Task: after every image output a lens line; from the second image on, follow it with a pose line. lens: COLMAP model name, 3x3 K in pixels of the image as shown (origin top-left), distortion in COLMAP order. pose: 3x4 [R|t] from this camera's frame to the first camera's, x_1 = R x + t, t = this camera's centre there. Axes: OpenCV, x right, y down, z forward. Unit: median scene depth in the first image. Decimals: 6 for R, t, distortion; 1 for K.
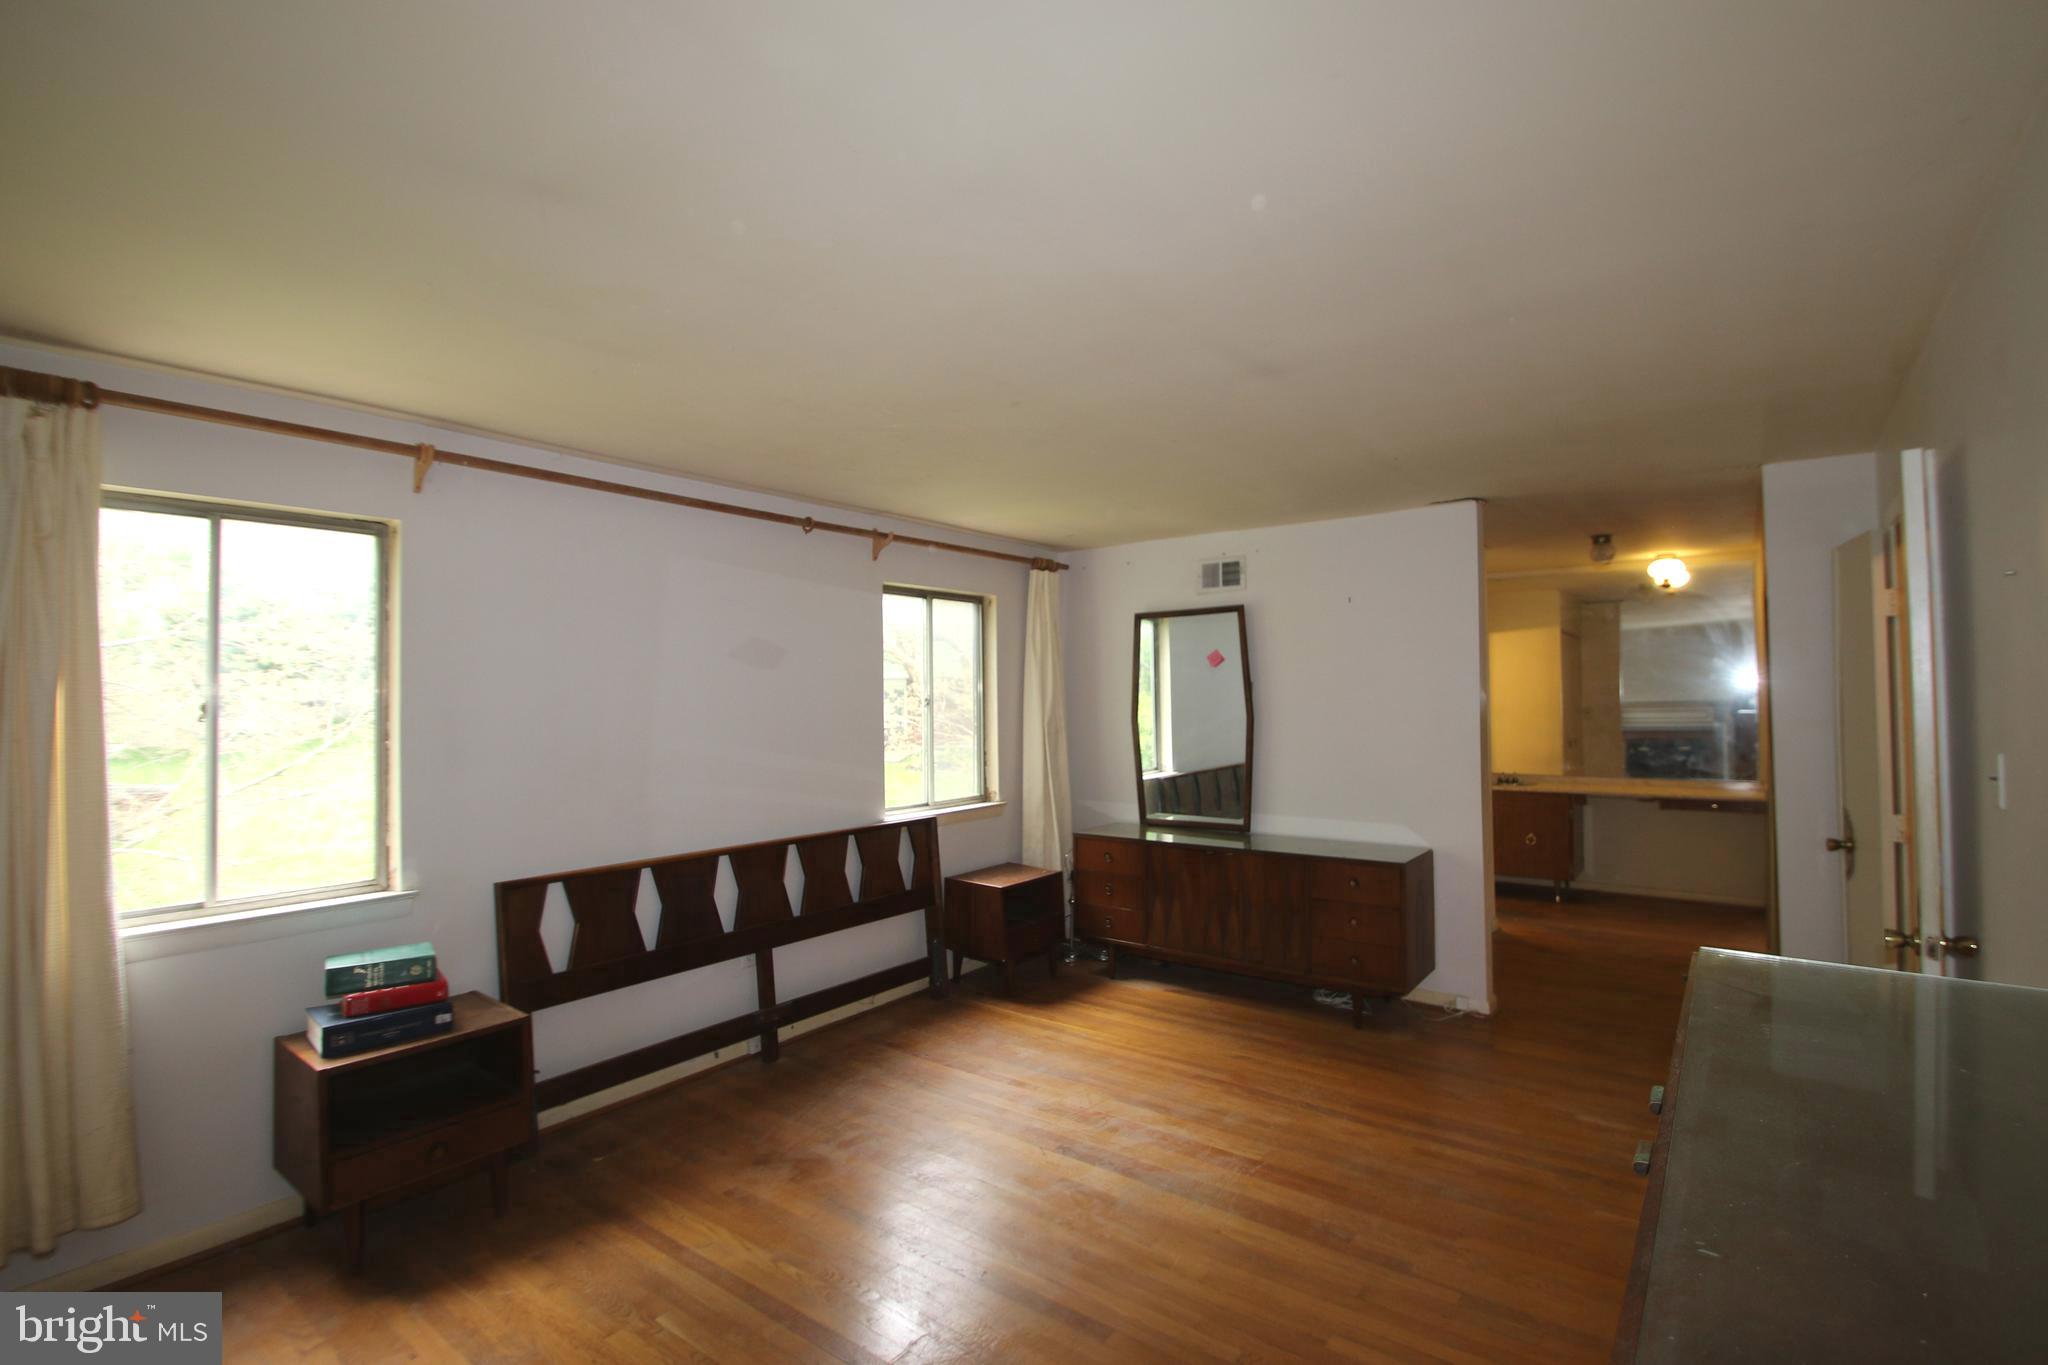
lens RADIAL K [[947.8, 0, 1028.3], [0, 947.8, 677.8], [0, 0, 1]] dist [-0.010479, -0.000540]
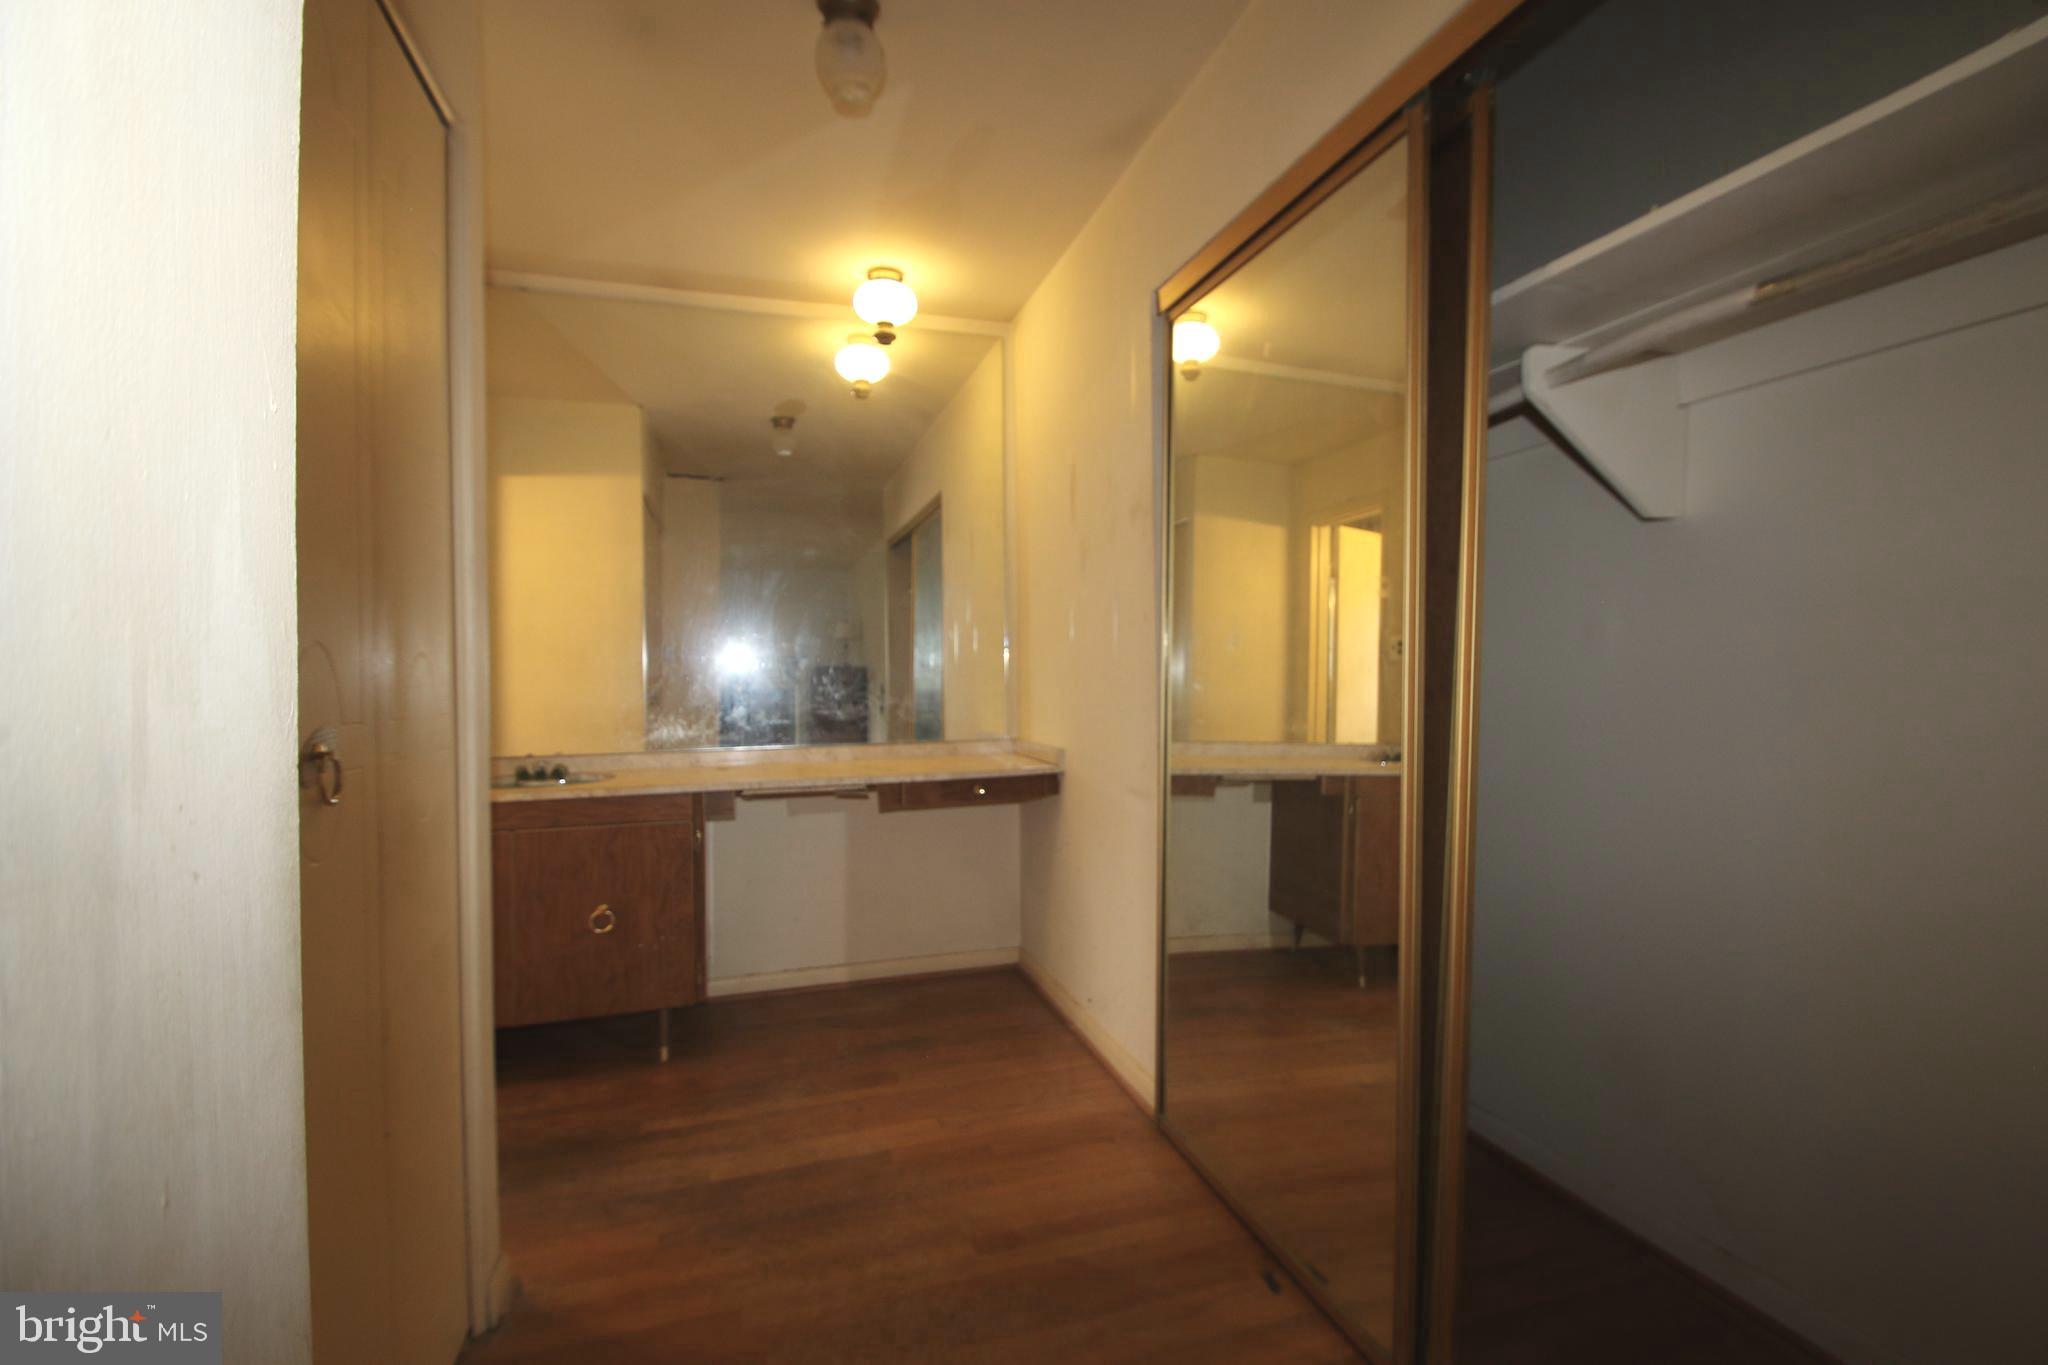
lens RADIAL K [[947.8, 0, 1027.0], [0, 947.8, 677.3], [0, 0, 1]] dist [-0.010479, -0.000540]
pose [[0.582734, 0.004866, 0.812648, 0.248004], [-0.005703, 0.999982, -0.001899, 0.055646], [-0.812643, -0.003528, 0.582752, 0.493000]]
